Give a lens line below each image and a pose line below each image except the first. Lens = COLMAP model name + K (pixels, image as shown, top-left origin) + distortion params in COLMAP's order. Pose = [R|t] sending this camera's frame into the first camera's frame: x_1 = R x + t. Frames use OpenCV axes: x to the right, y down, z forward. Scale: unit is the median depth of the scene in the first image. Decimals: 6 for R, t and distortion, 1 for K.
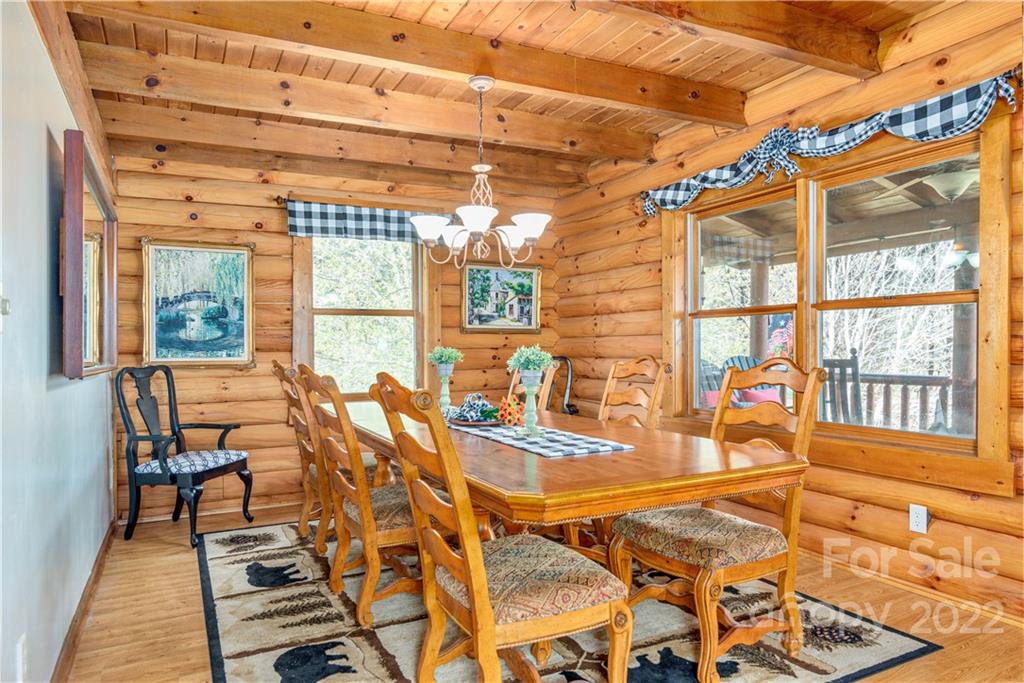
lens RADIAL K [[683.8, 0, 512.0], [0, 683.8, 341.5], [0, 0, 1]] dist [-0.001475, -0.002024]
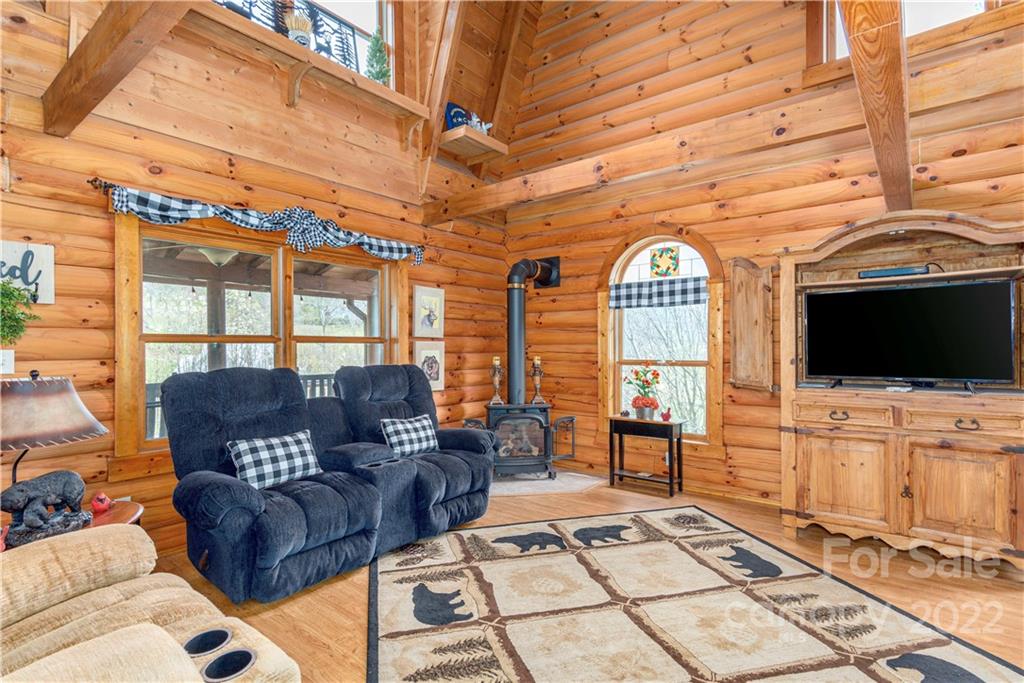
lens RADIAL K [[509.6, 0, 487.3], [0, 509.6, 341.5], [0, 0, 1]] dist [-0.002427, -0.000402]
pose [[-0.967136, 0.017209, 0.253678, -0.004138], [0.016524, 0.999852, -0.004829, -0.024907], [-0.253724, -0.000478, -0.967277, 1.190694]]
